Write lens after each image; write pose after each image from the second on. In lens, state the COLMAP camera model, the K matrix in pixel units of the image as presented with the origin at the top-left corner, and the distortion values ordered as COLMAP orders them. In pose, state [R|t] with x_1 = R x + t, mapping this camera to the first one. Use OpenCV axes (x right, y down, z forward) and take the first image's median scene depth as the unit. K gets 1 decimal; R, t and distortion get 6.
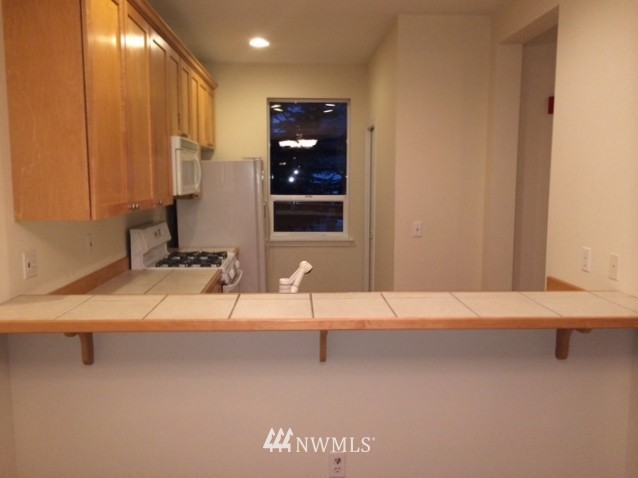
lens RADIAL K [[549.7, 0, 319.7], [0, 549.7, 240.7], [0, 0, 1]] dist [0.035501, -0.004012]
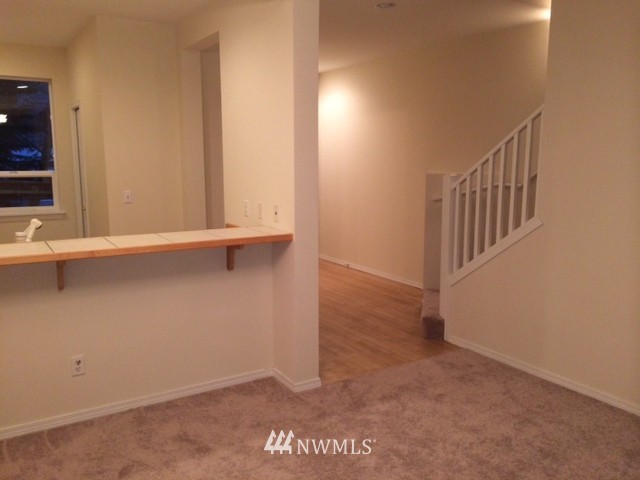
lens RADIAL K [[551.4, 0, 322.8], [0, 551.4, 239.5], [0, 0, 1]] dist [0.035501, -0.004012]
pose [[0.869459, -0.072638, 0.488635, -0.039752], [0.056392, 0.997259, 0.047907, 0.030141], [-0.490775, -0.014099, 0.871172, -0.209714]]
